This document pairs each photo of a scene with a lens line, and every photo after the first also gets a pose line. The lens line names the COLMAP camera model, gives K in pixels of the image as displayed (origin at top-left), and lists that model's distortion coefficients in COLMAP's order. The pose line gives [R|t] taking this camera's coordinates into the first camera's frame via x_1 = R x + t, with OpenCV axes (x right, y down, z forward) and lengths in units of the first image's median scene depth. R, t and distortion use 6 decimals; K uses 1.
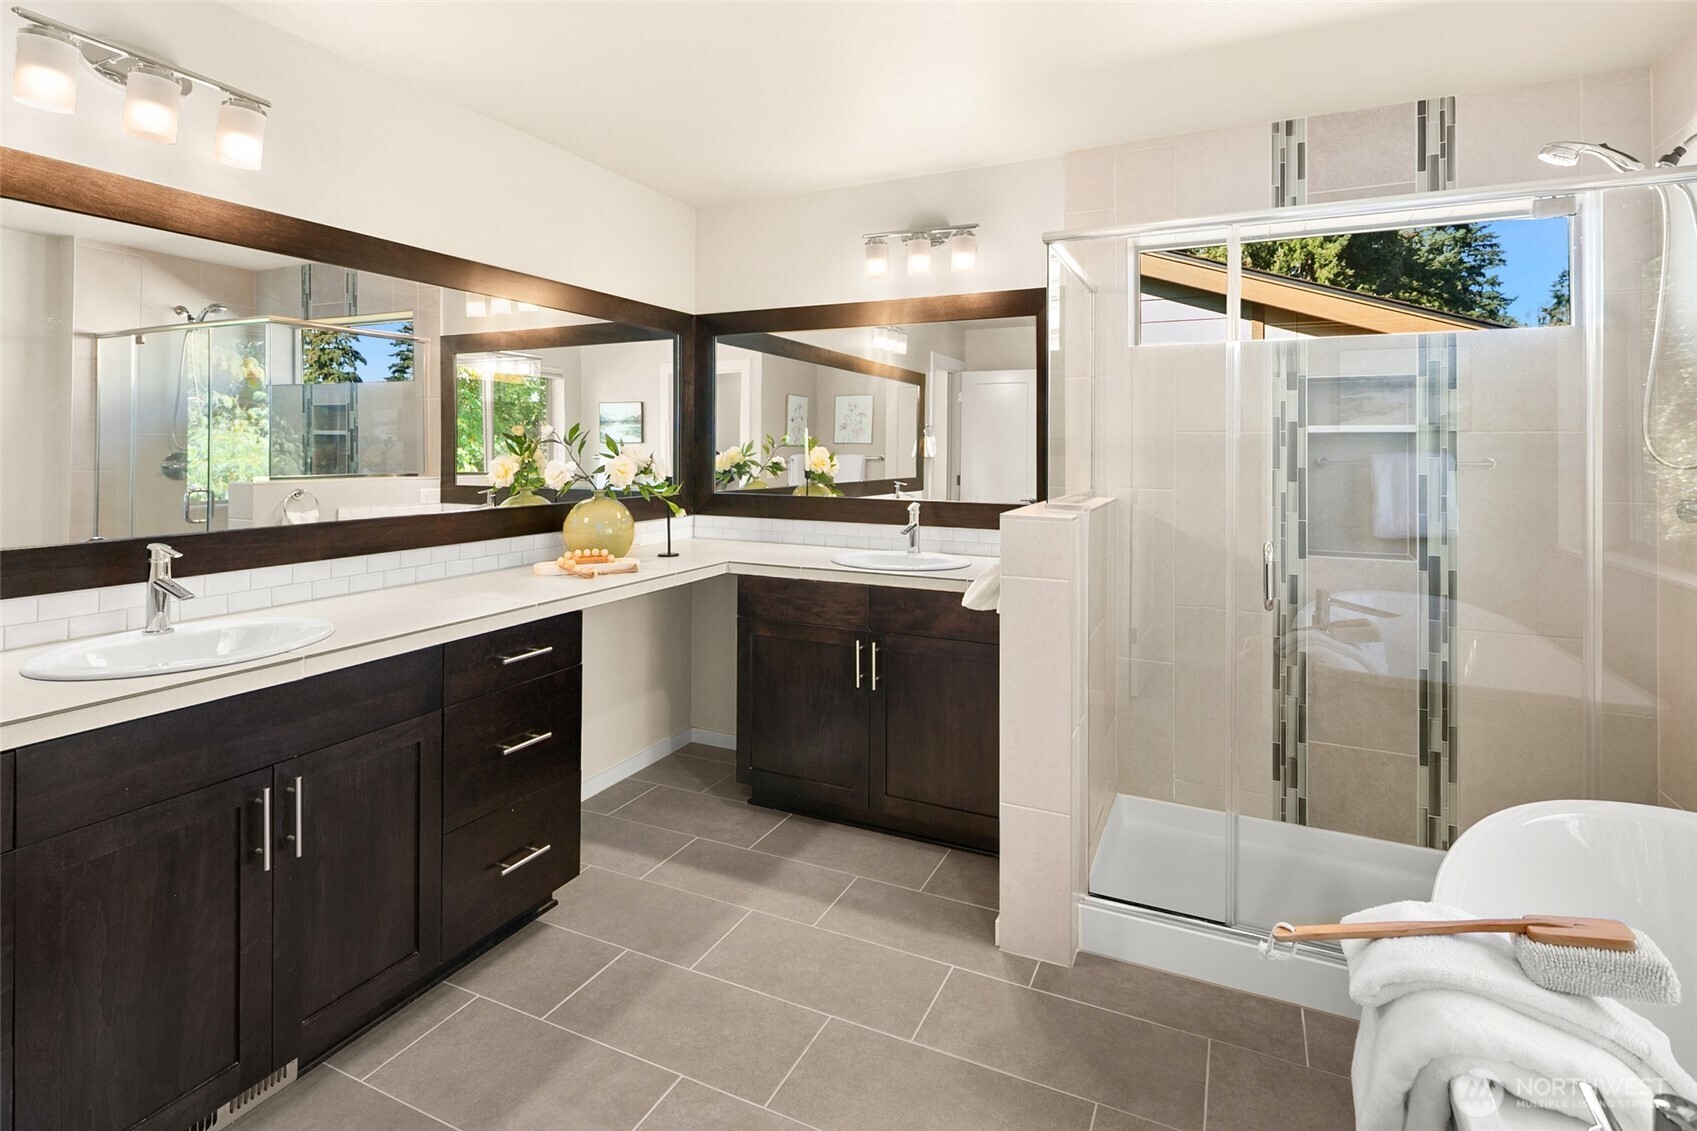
lens RADIAL K [[821.3, 0, 855.0], [0, 821.3, 442.9], [0, 0, 1]] dist [-0.008185, -0.003002]
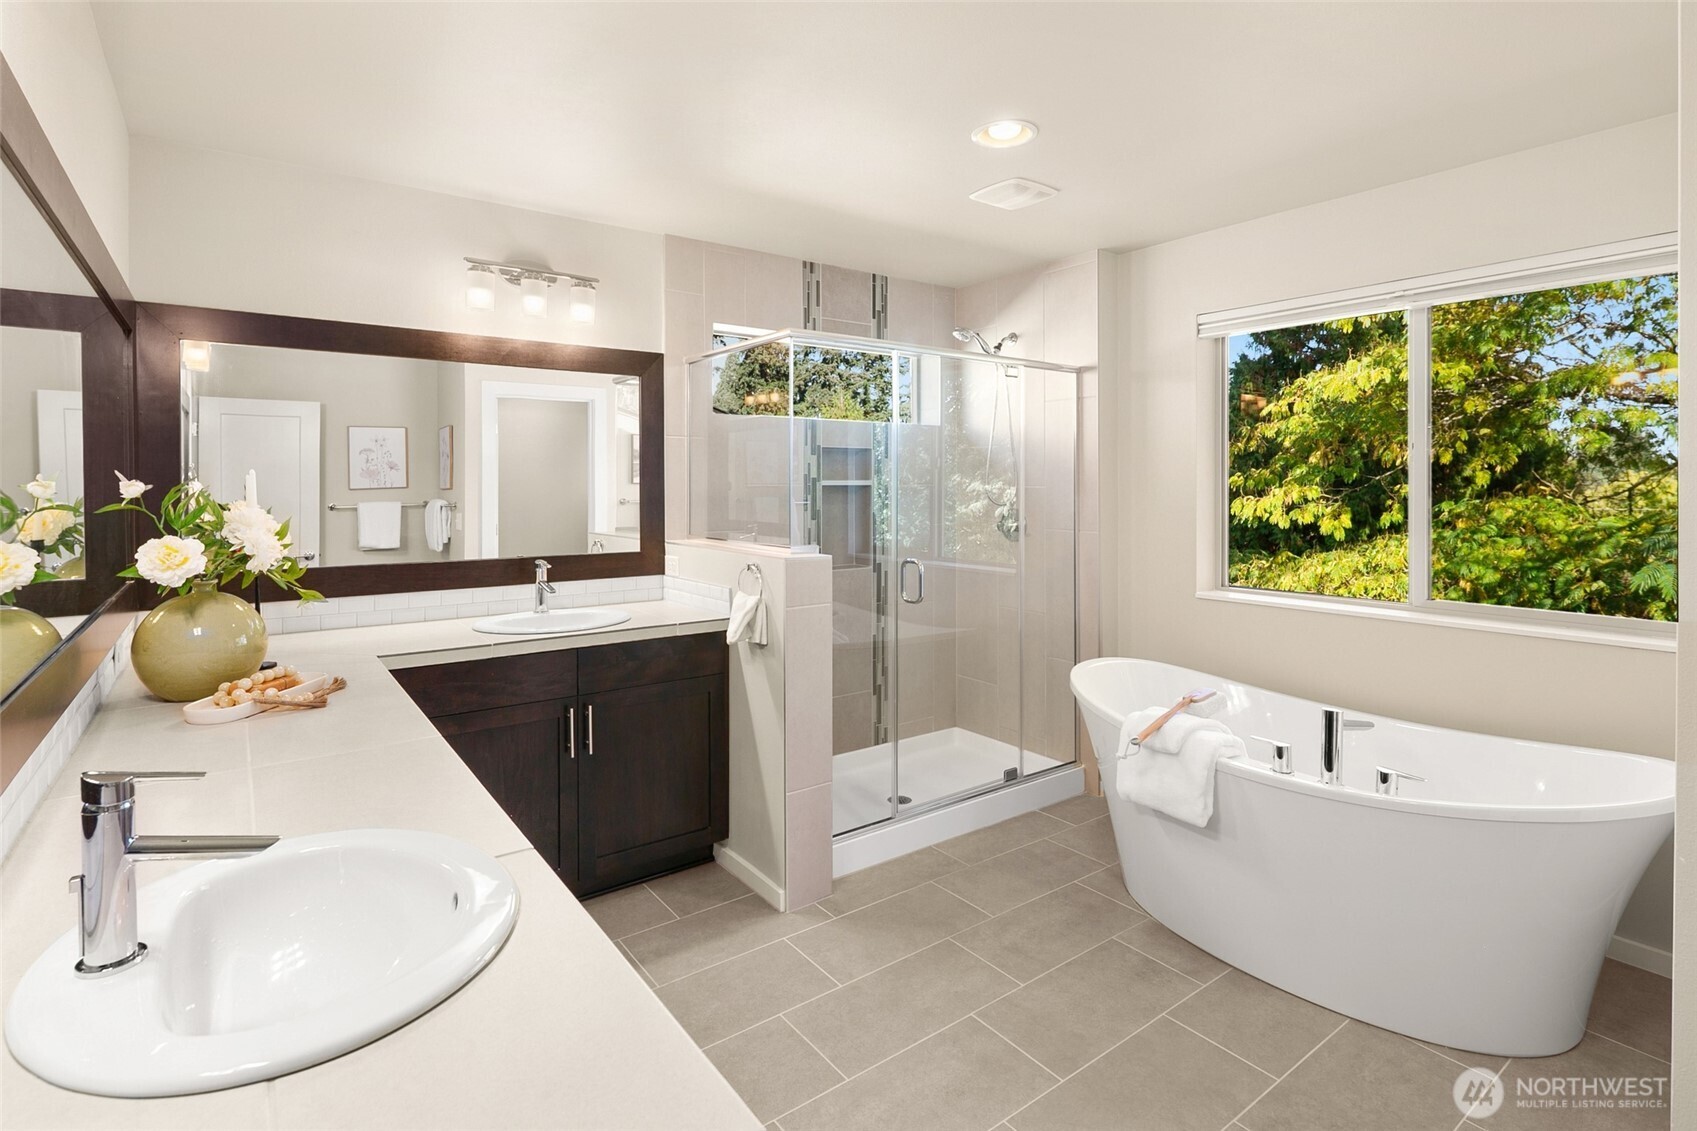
lens RADIAL K [[821.3, 0, 843.4], [0, 821.3, 493.8], [0, 0, 1]] dist [-0.008185, -0.003002]
pose [[0.471318, -0.016959, 0.881800, -0.697652], [0.000688, 0.999822, 0.018861, -0.024683], [-0.881963, -0.008283, 0.471246, 0.289299]]
